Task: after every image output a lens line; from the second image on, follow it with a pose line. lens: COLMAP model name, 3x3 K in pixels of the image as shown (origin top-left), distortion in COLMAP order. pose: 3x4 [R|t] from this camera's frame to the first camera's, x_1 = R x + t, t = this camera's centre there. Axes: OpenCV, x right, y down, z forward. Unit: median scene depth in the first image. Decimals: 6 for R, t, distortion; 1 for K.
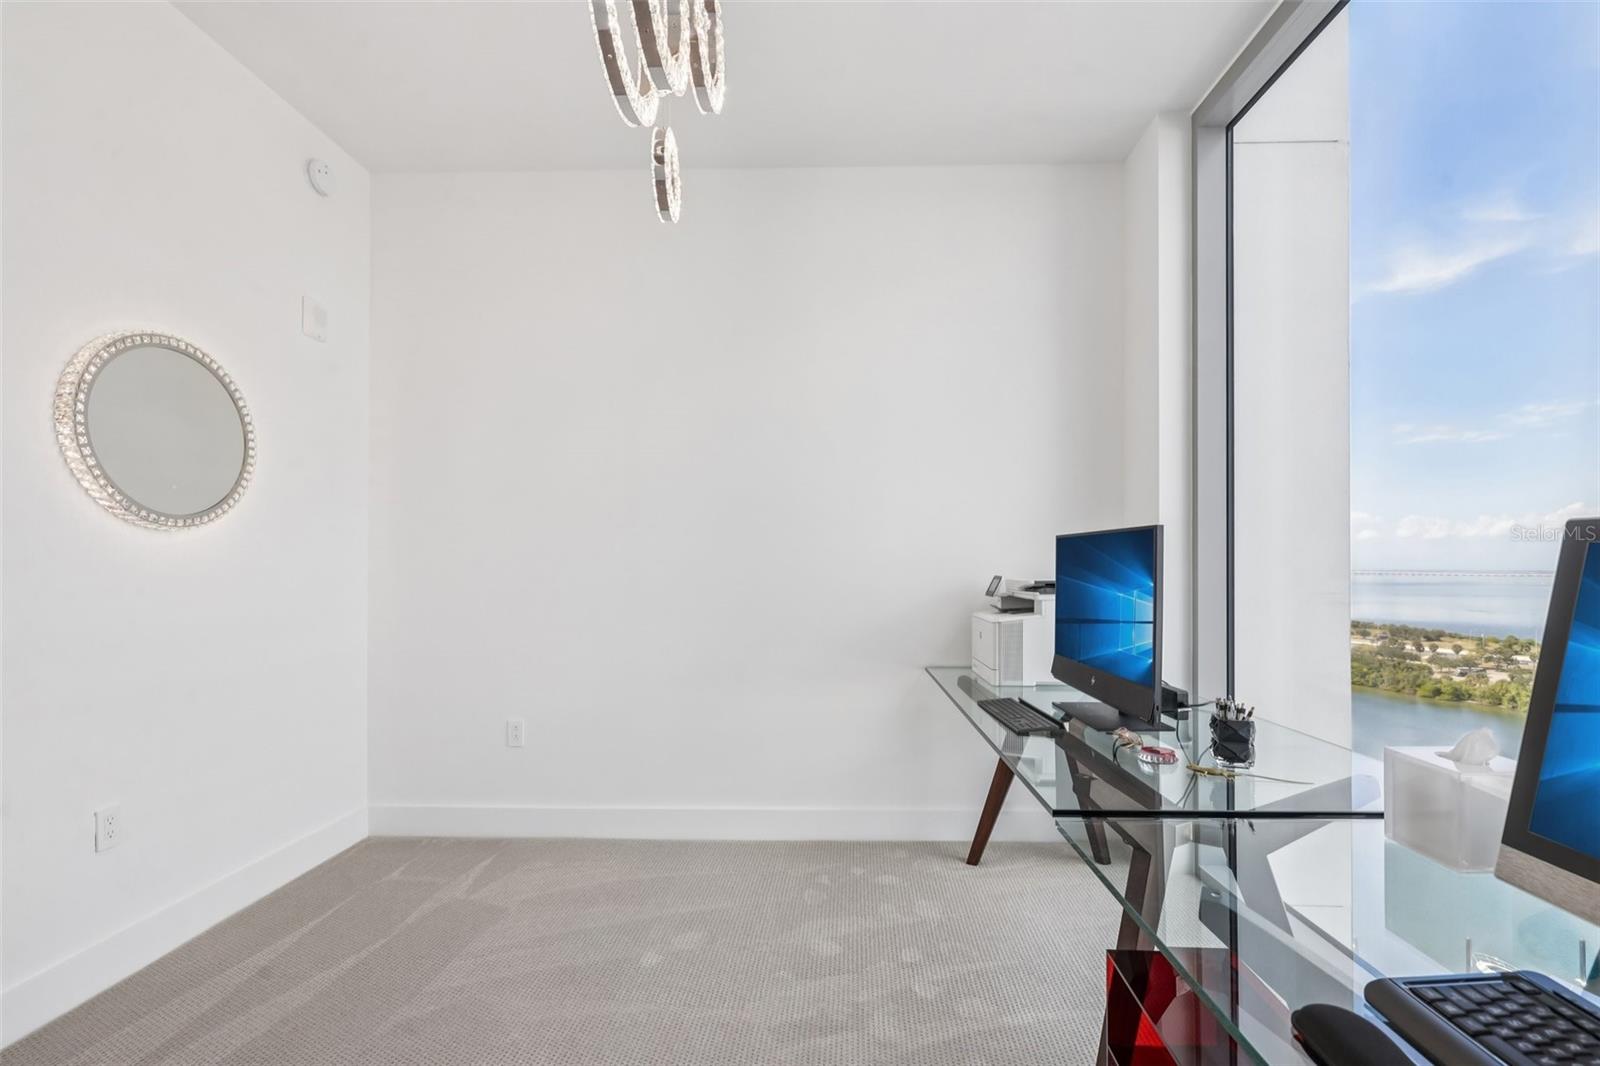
lens RADIAL K [[682.7, 0, 806.3], [0, 682.7, 563.5], [0, 0, 1]] dist [-0.005340, 0.002124]
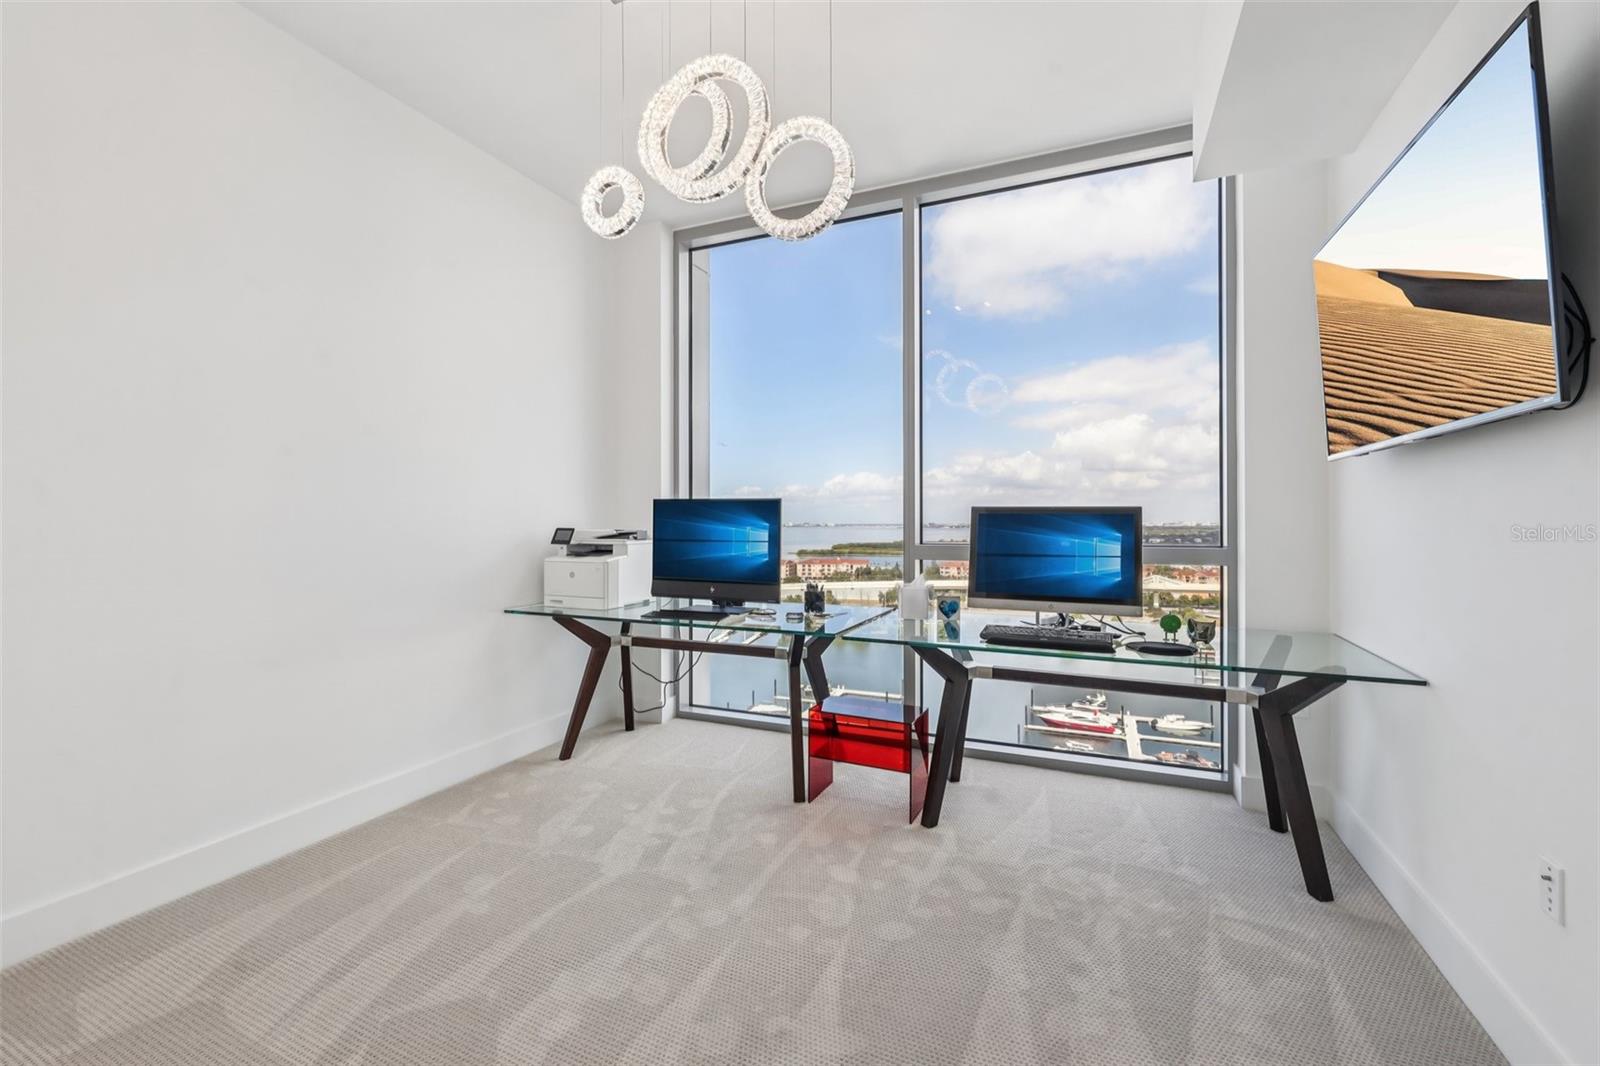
lens RADIAL K [[682.7, 0, 800.6], [0, 682.7, 529.8], [0, 0, 1]] dist [-0.005340, 0.002124]
pose [[0.372950, -0.011113, 0.927785, -0.830431], [-0.004473, 0.999895, 0.013774, 0.003383], [-0.927841, -0.009287, 0.372861, 0.155933]]
